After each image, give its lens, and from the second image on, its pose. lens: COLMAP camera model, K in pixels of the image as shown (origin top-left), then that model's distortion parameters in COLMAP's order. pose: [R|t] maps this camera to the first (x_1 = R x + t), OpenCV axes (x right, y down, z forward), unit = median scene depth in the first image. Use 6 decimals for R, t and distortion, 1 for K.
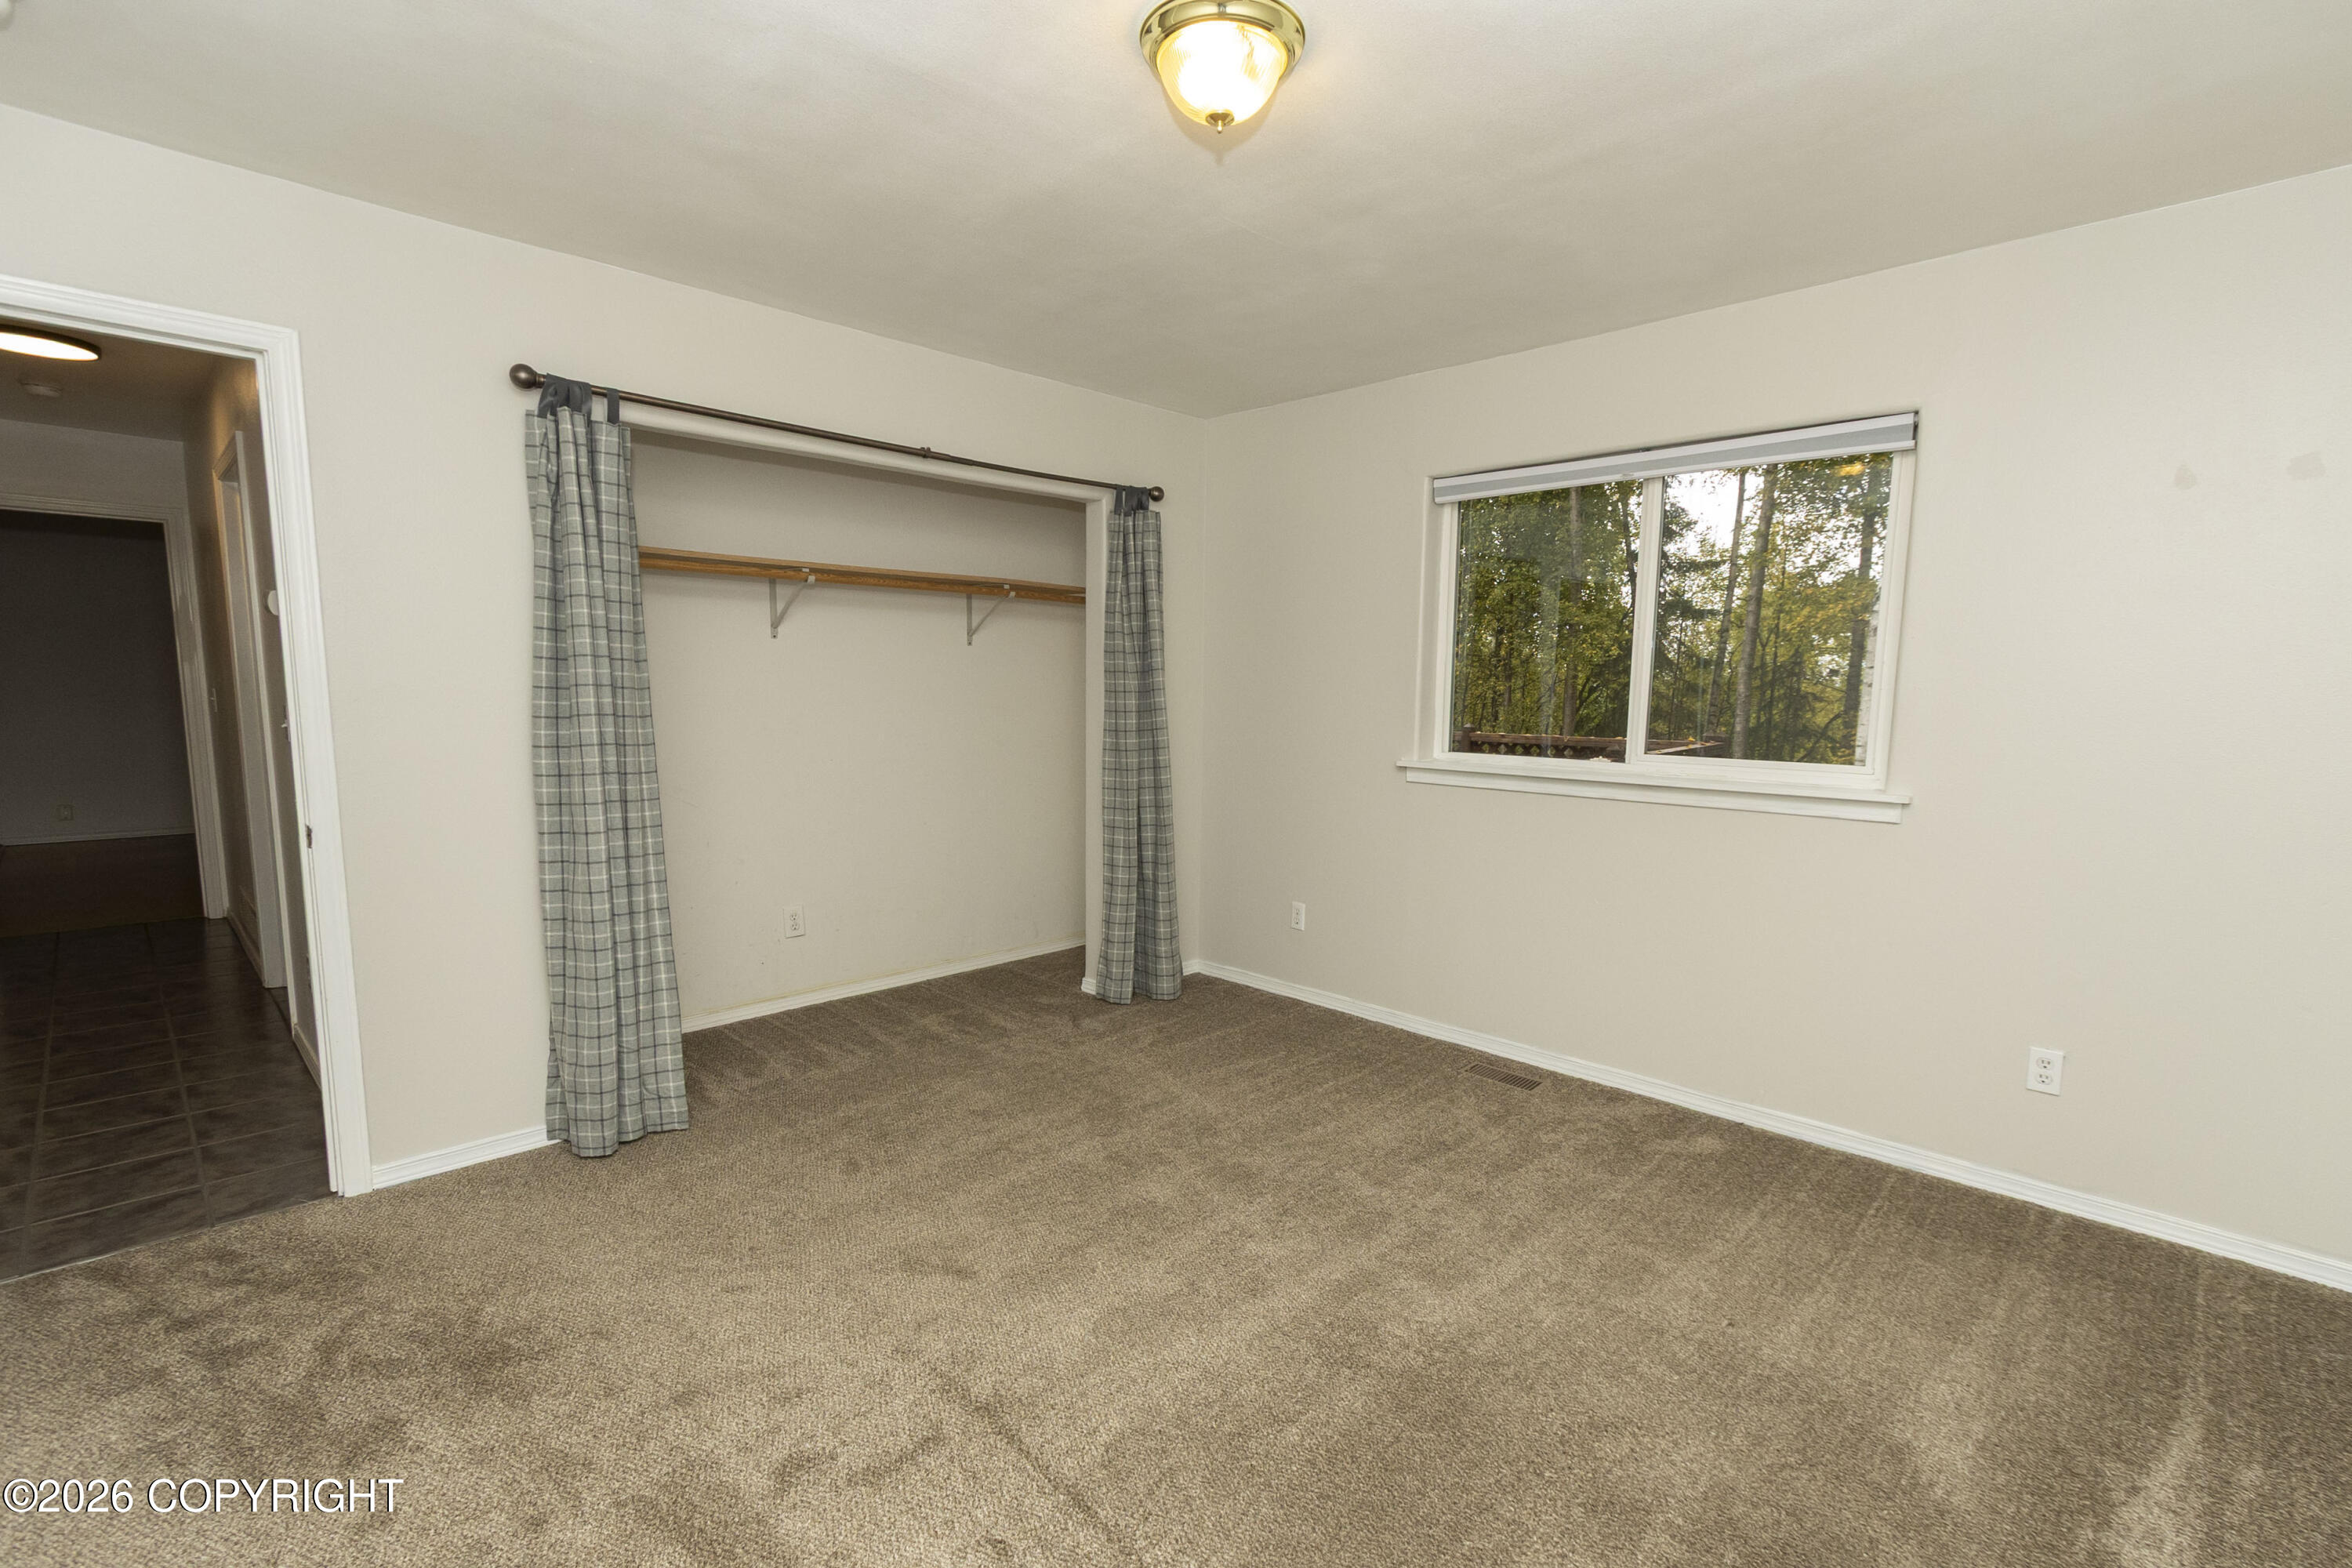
lens RADIAL K [[1064.9, 0, 1188.9], [0, 1064.9, 787.5], [0, 0, 1]] dist [0.005028, -0.001799]
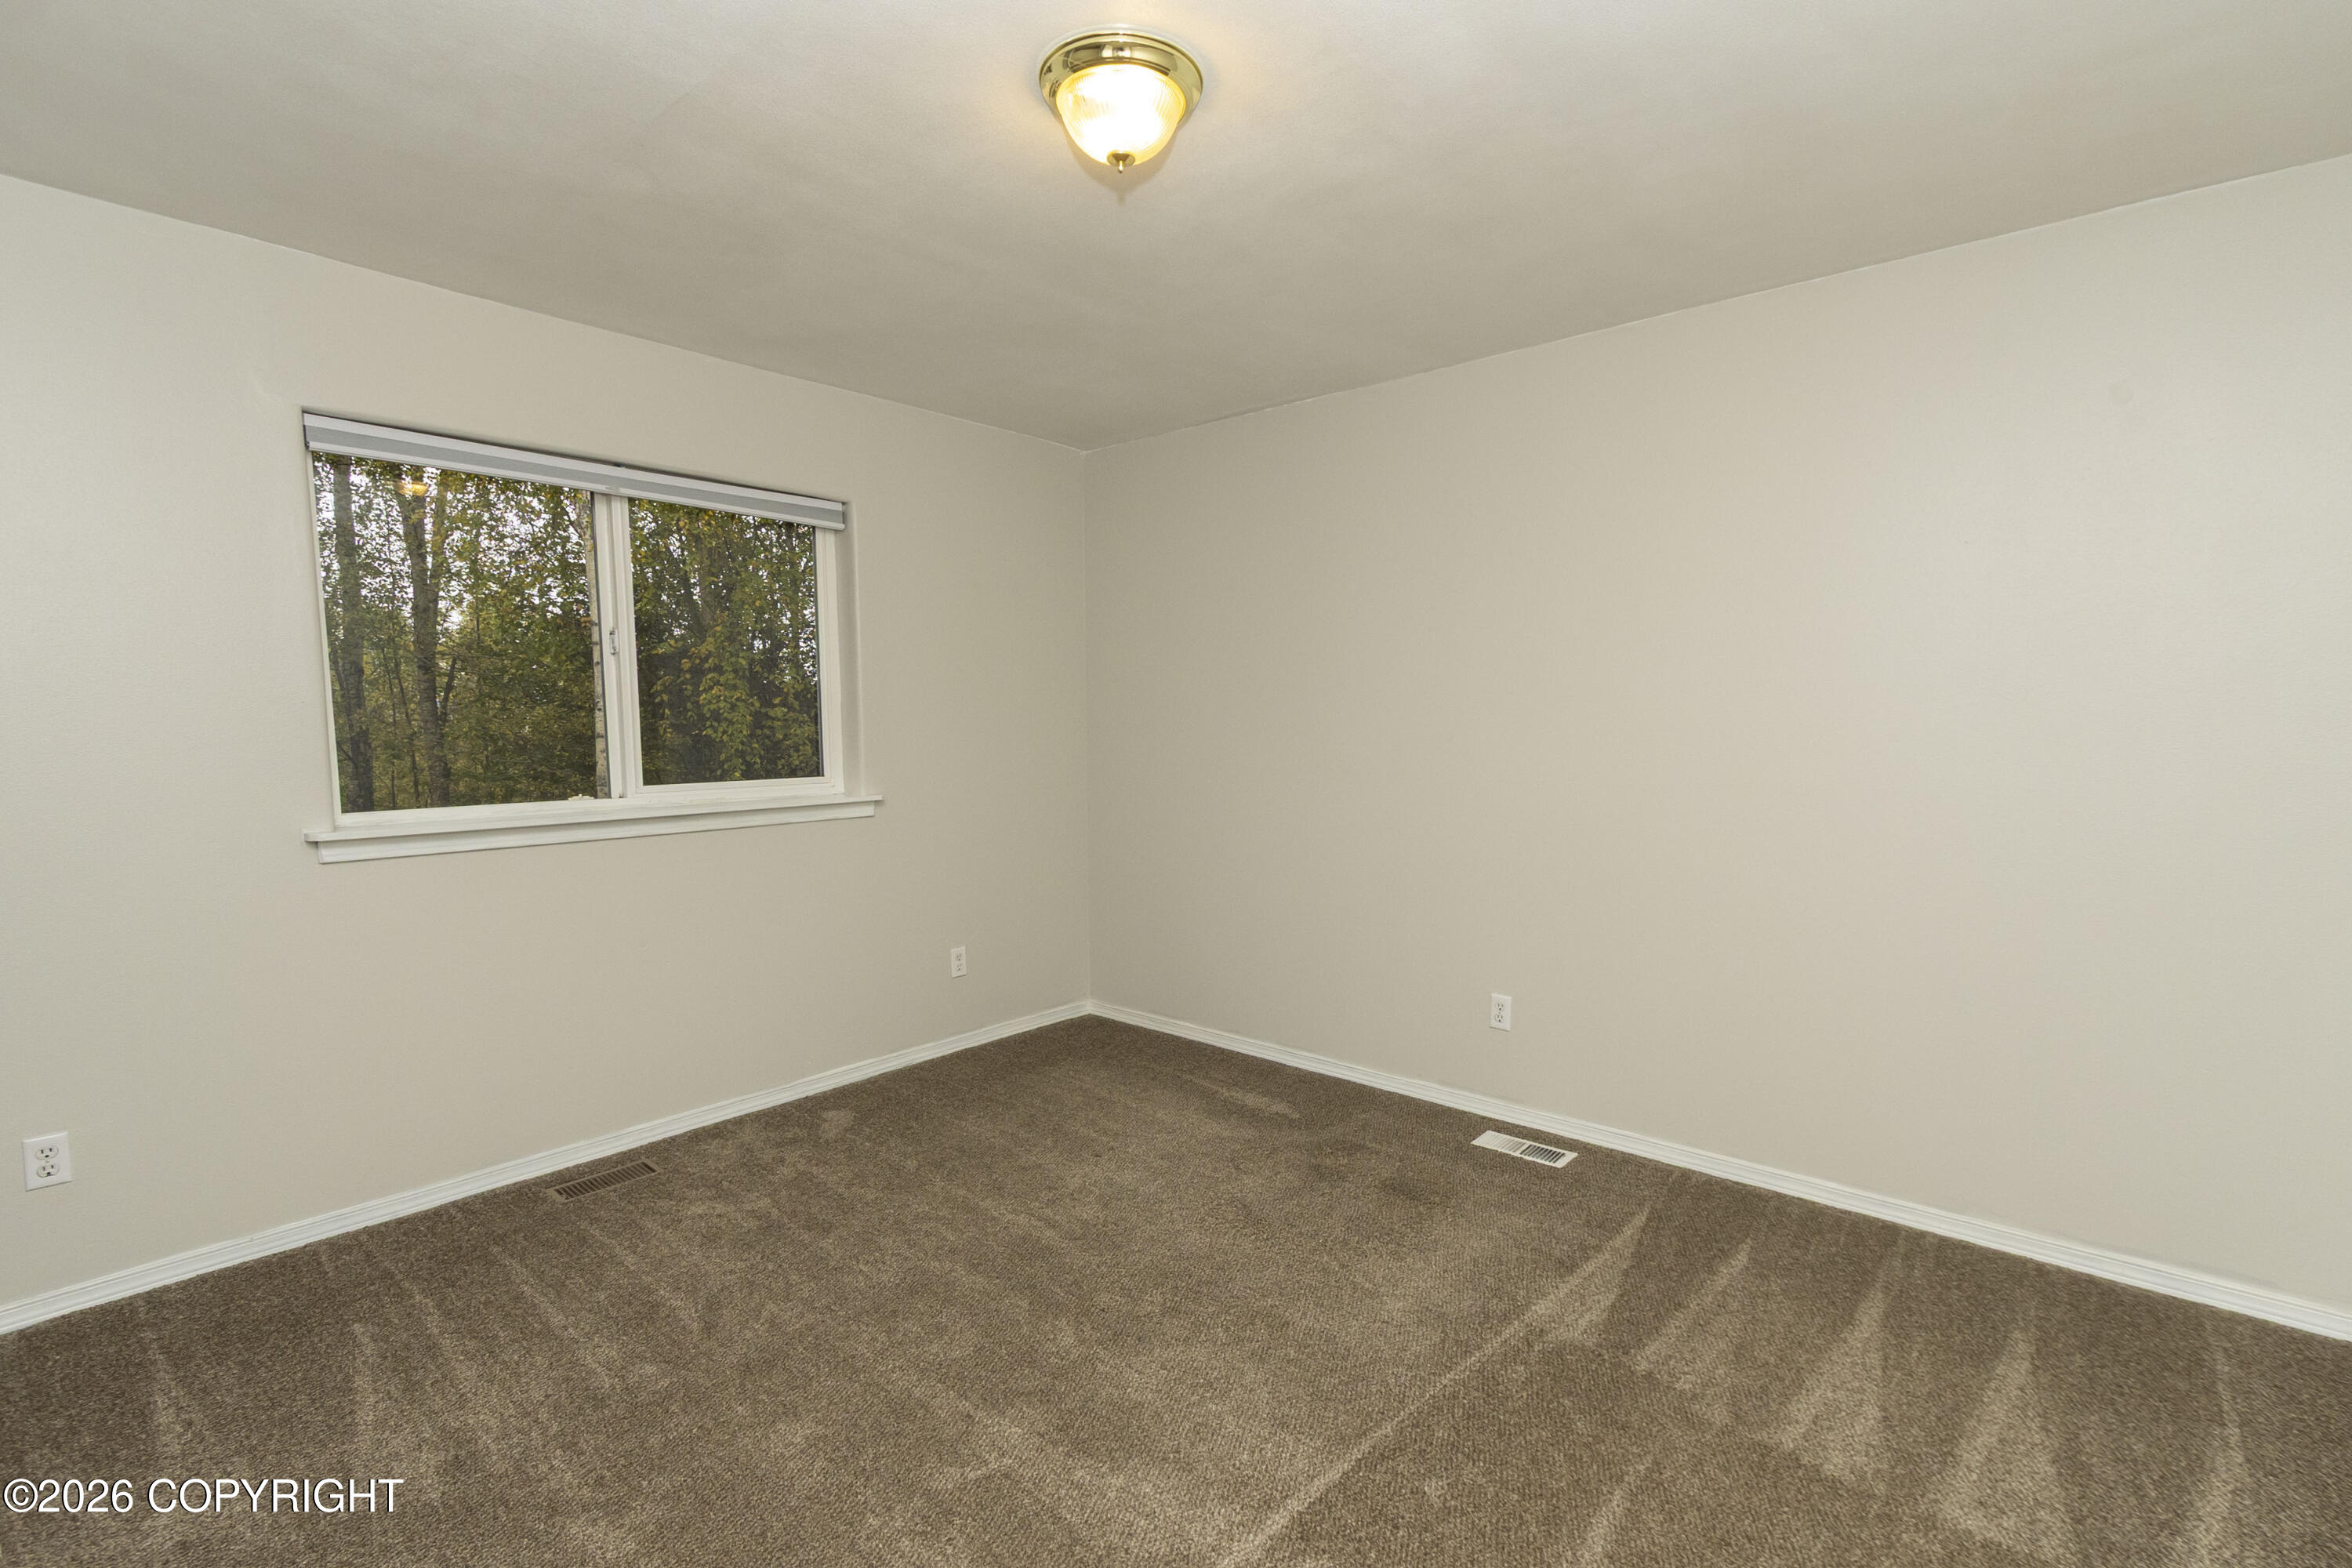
lens RADIAL K [[1064.9, 0, 1177.5], [0, 1064.9, 796.5], [0, 0, 1]] dist [0.005028, -0.001799]
pose [[-0.059771, -0.084012, 0.994671, -0.608356], [0.105488, 0.990341, 0.089985, -0.063043], [-0.992623, 0.110304, -0.050331, 0.630734]]
